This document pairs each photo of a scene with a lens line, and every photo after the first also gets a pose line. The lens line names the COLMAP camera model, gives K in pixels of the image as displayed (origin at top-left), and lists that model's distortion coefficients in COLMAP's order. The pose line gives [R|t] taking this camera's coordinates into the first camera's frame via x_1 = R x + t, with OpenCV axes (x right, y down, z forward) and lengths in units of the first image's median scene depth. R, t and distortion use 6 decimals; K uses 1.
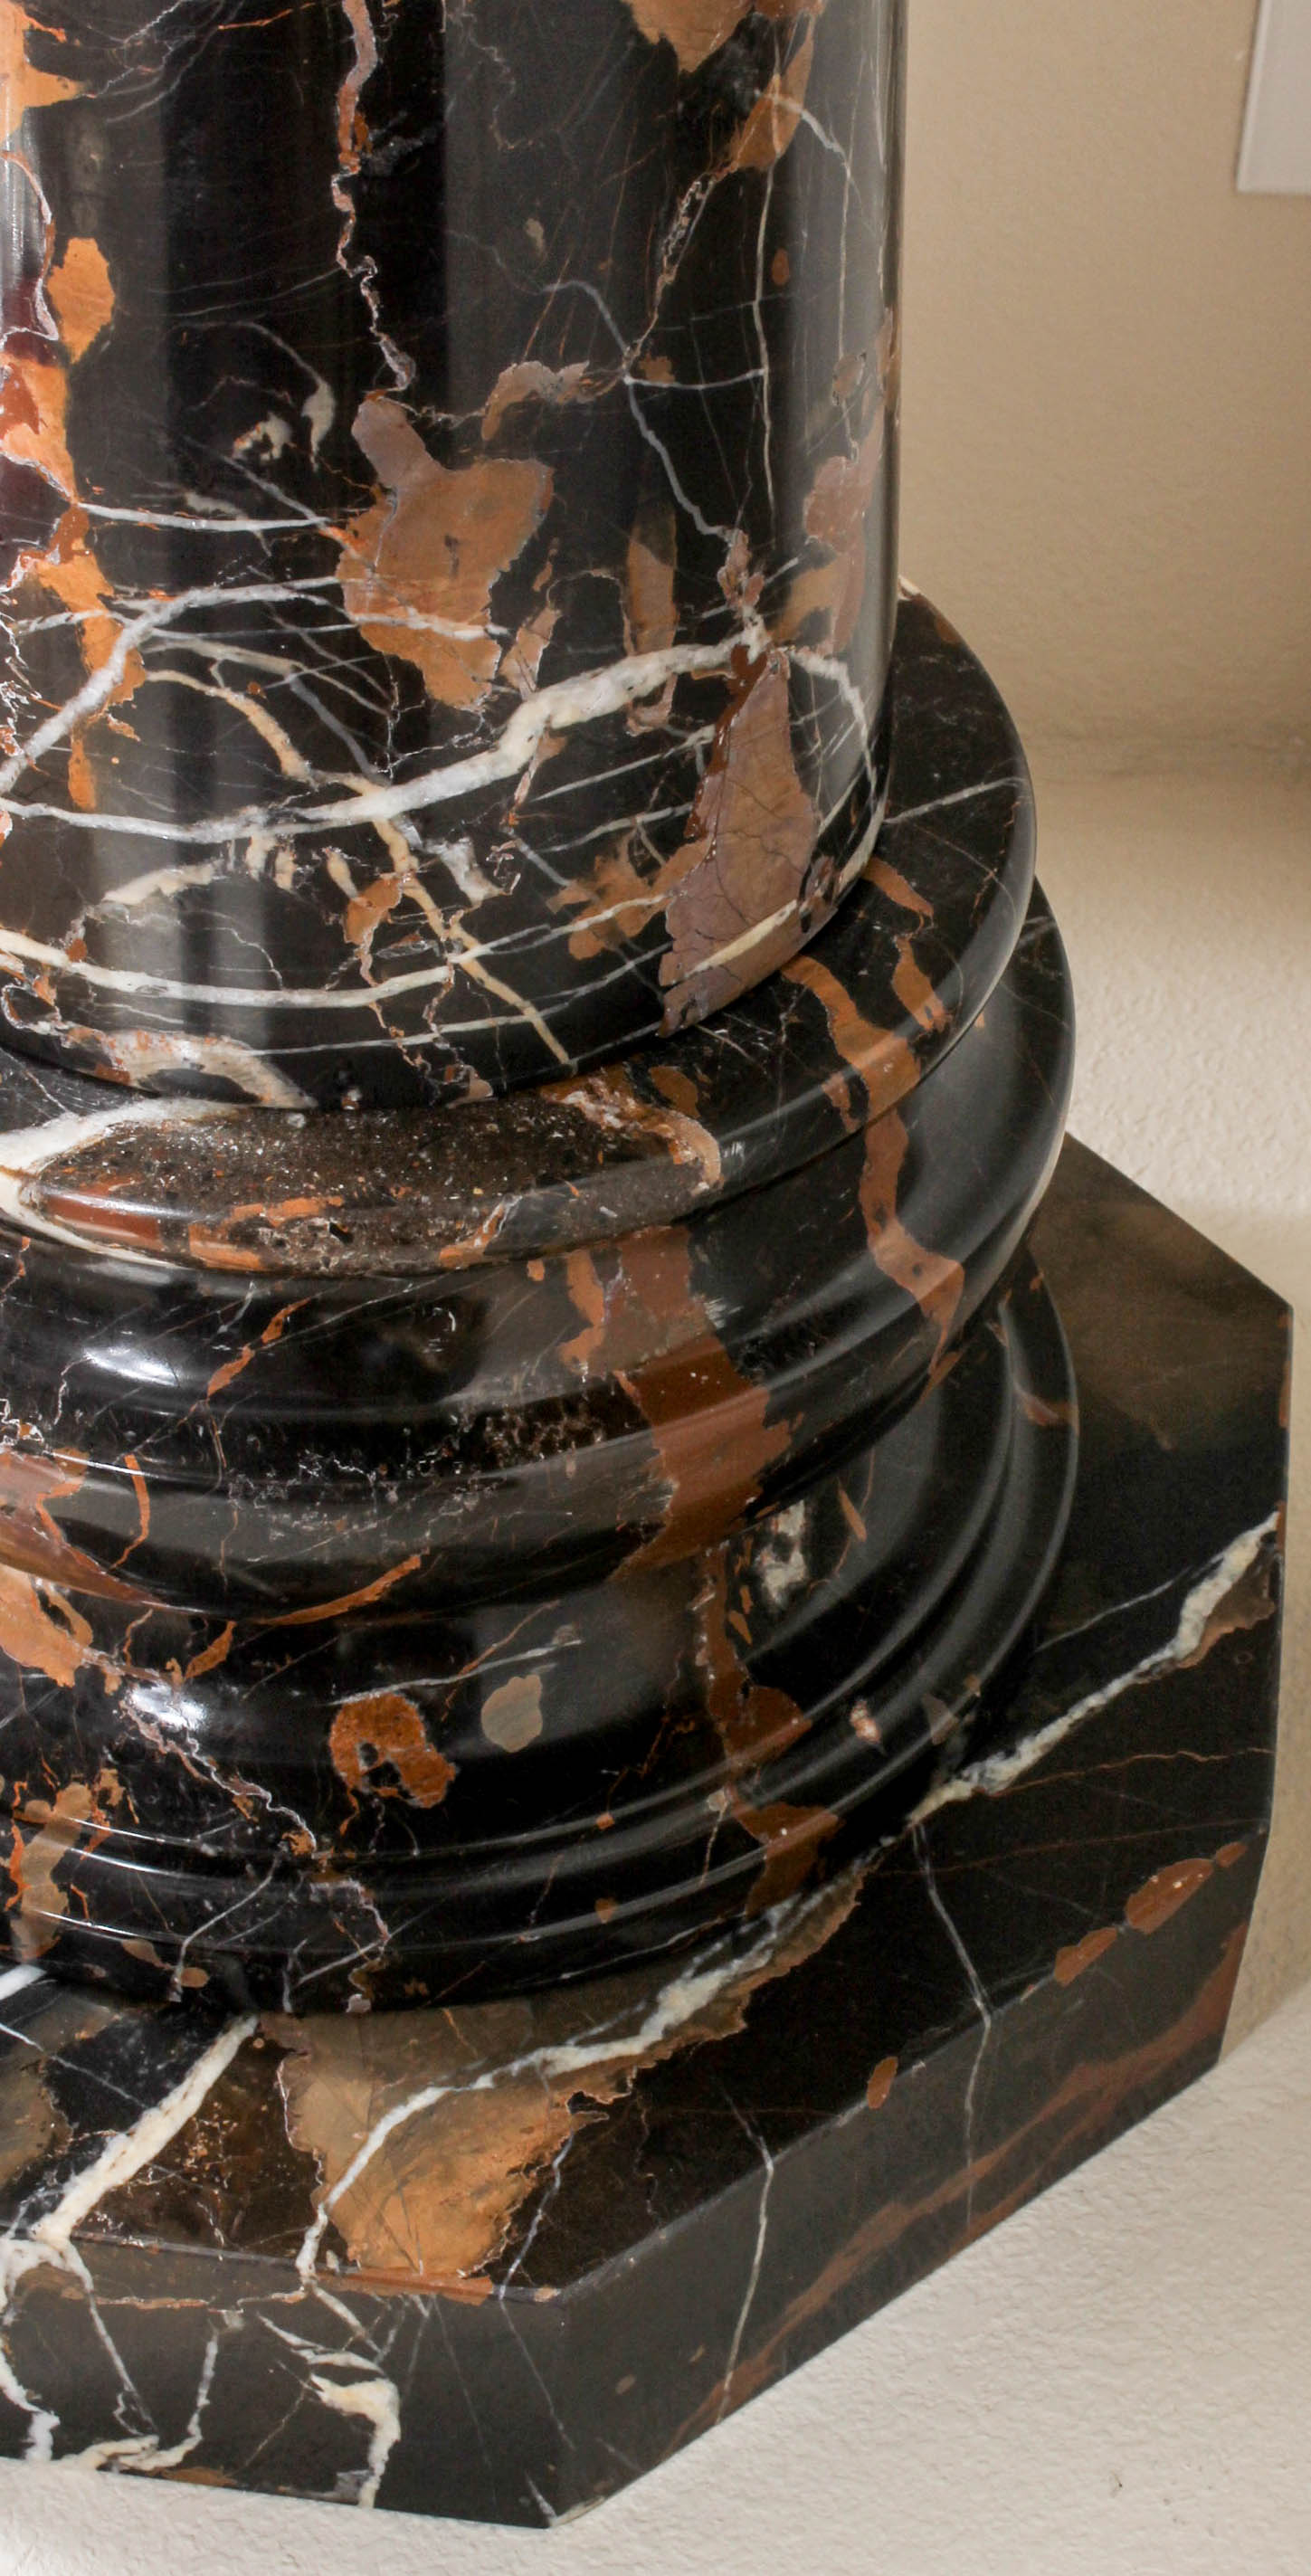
lens RADIAL K [[4698.0, 0, 874.9], [0, 4698.0, 1247.6], [0, 0, 1]] dist [-0.053411, 0.265925]
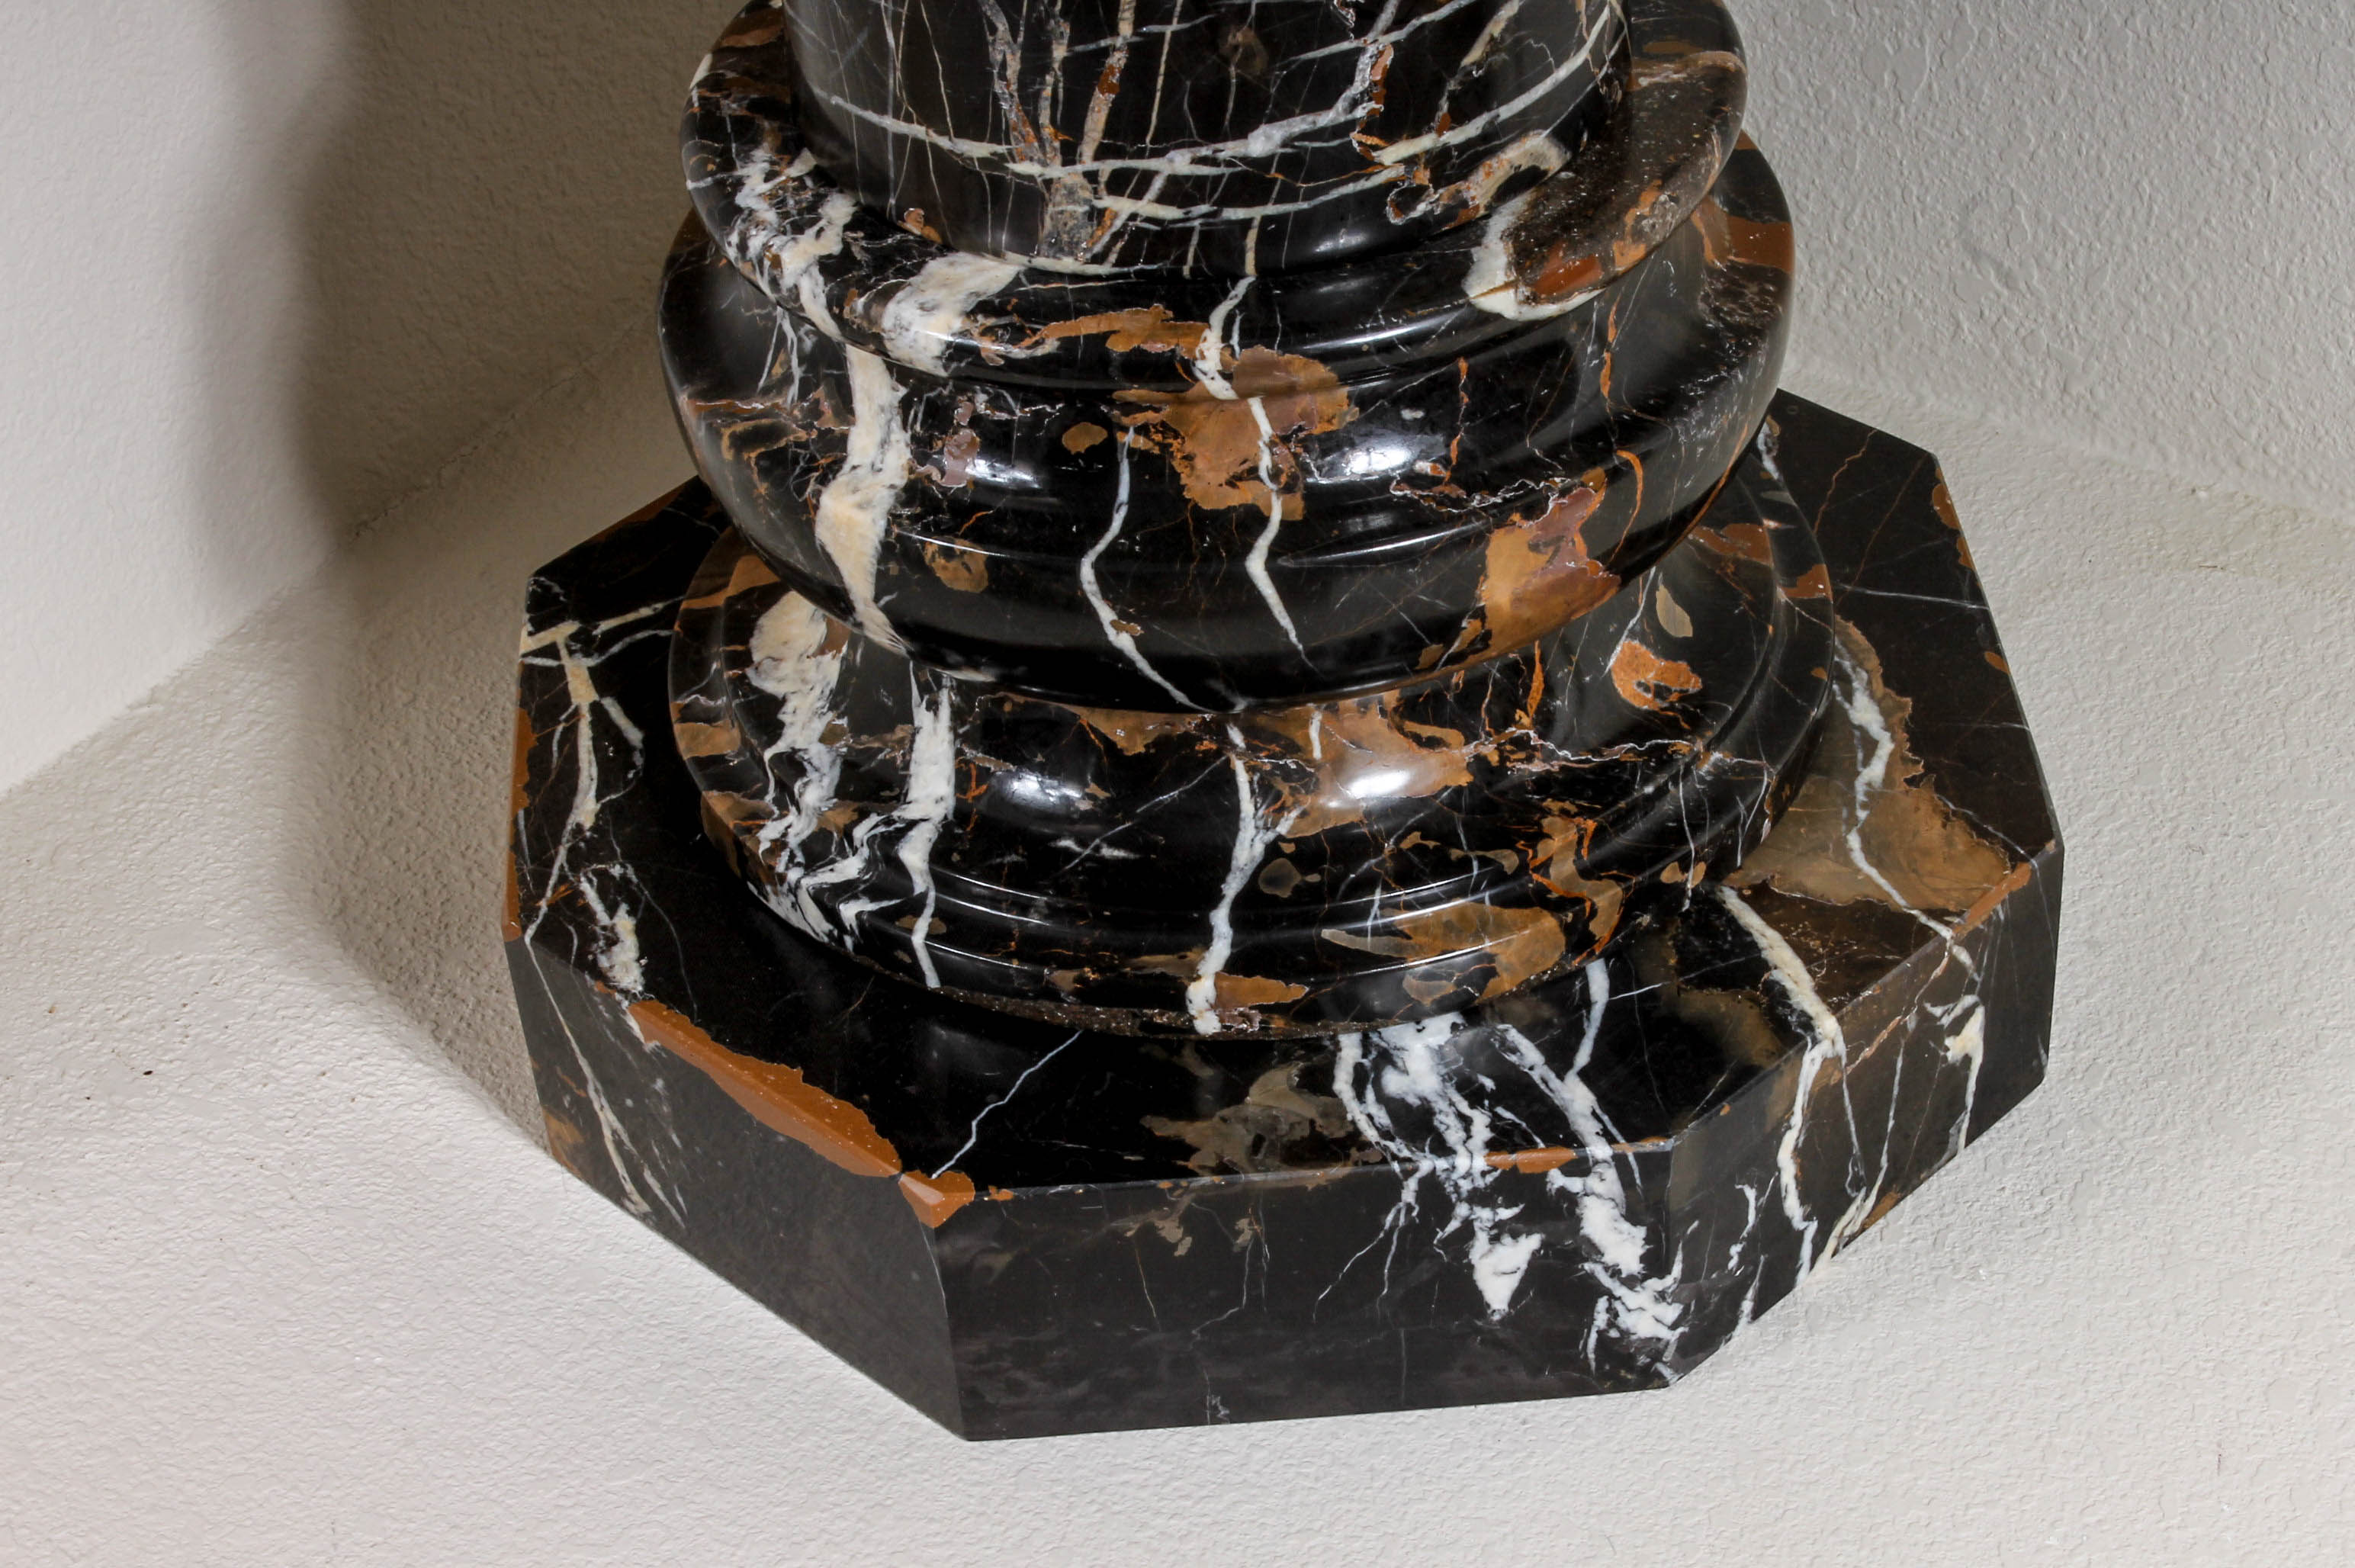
lens RADIAL K [[5153.7, 0, 1177.4], [0, 5153.7, 902.7], [0, 0, 1]] dist [0.023055, -0.083595]
pose [[0.589445, -0.554298, 0.587630, -1.091749], [0.608090, 0.783329, 0.128929, -0.113407], [-0.531772, 0.281335, 0.798792, -0.072306]]
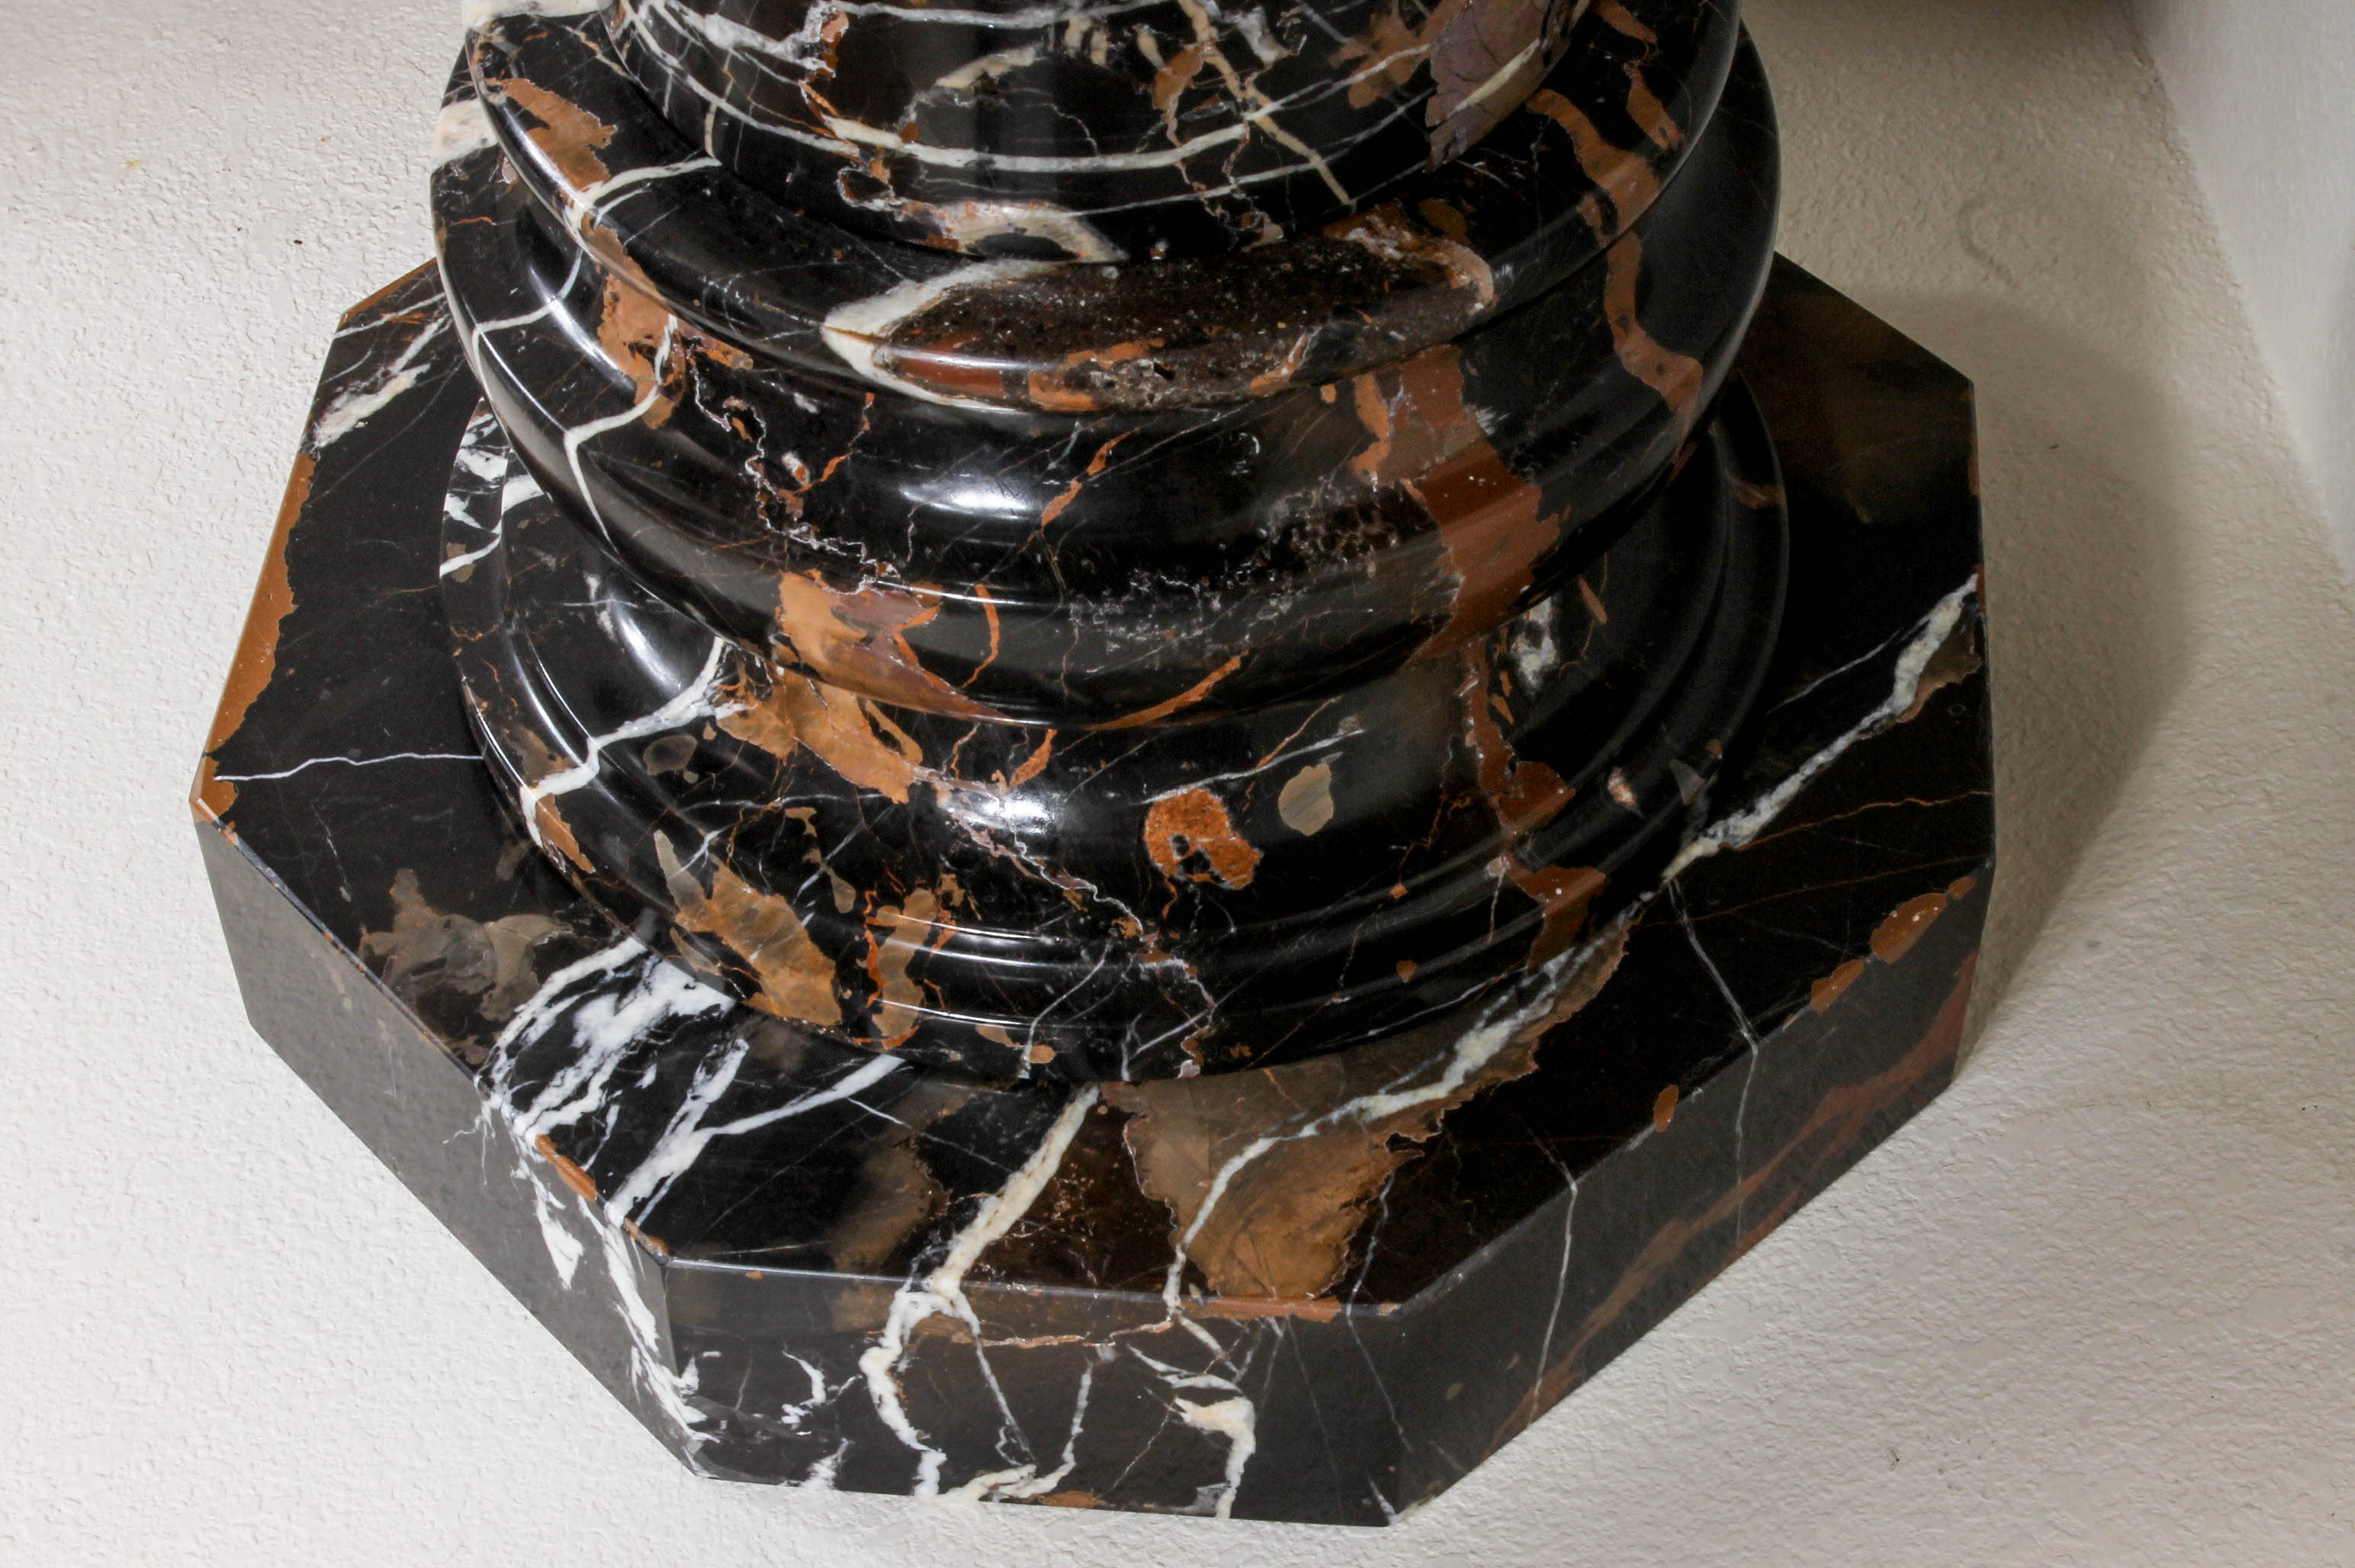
lens RADIAL K [[5153.7, 0, 1177.4], [0, 5153.7, 902.7], [0, 0, 1]] dist [0.023055, -0.083595]
pose [[0.997155, -0.066351, -0.035774, -0.067735], [0.069687, 0.992354, 0.101869, -0.002112], [0.028741, -0.104072, 0.994154, -0.210270]]
